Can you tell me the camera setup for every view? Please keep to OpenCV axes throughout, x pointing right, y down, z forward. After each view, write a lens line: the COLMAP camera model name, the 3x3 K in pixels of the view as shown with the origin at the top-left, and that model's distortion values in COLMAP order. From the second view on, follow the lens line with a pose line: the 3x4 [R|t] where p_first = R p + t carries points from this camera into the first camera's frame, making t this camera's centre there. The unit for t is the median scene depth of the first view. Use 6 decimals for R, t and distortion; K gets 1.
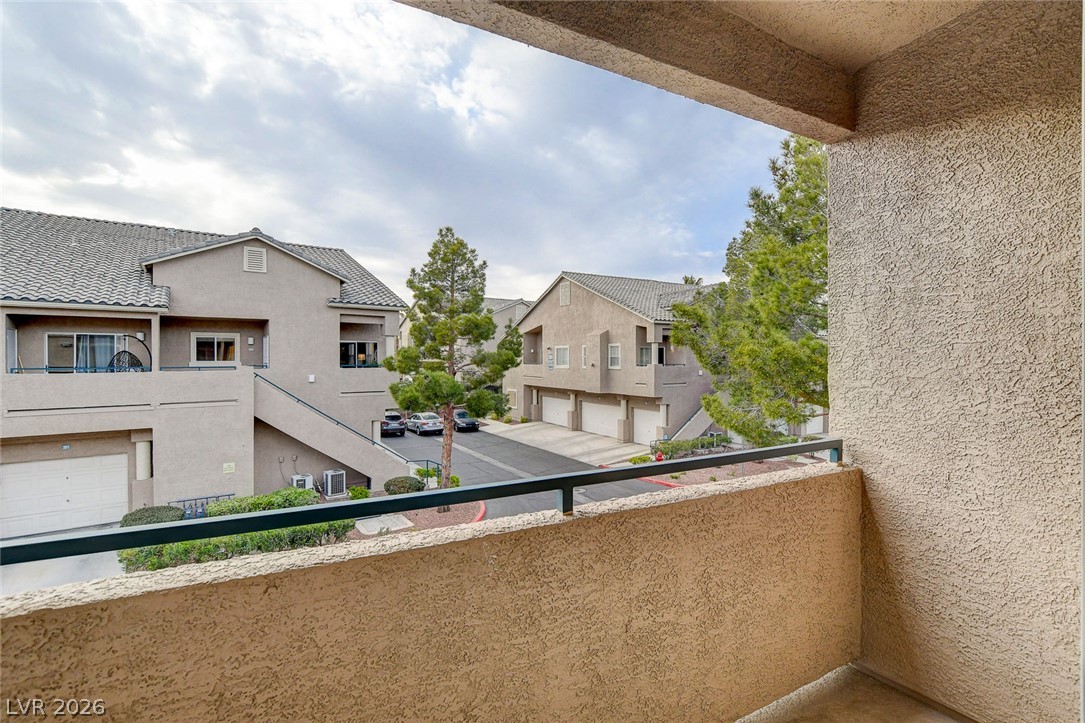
lens RADIAL K [[508.6, 0, 542.5], [0, 508.6, 361.5], [0, 0, 1]] dist [-0.065032, 0.018013]
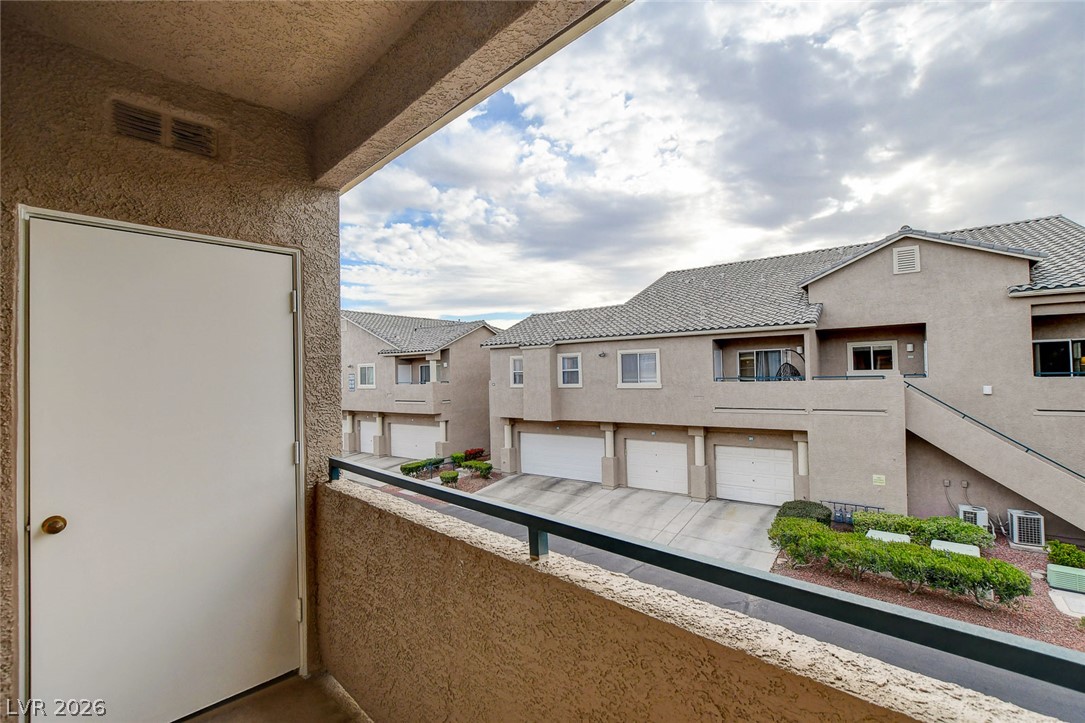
lens RADIAL K [[494.7, 0, 545.8], [0, 494.7, 370.7], [0, 0, 1]] dist [0.000995, 0.000527]
pose [[0.263328, -0.011166, -0.964642, 0.129818], [0.017151, 0.999829, -0.006892, -0.004235], [0.964554, -0.014729, 0.263474, 0.111438]]
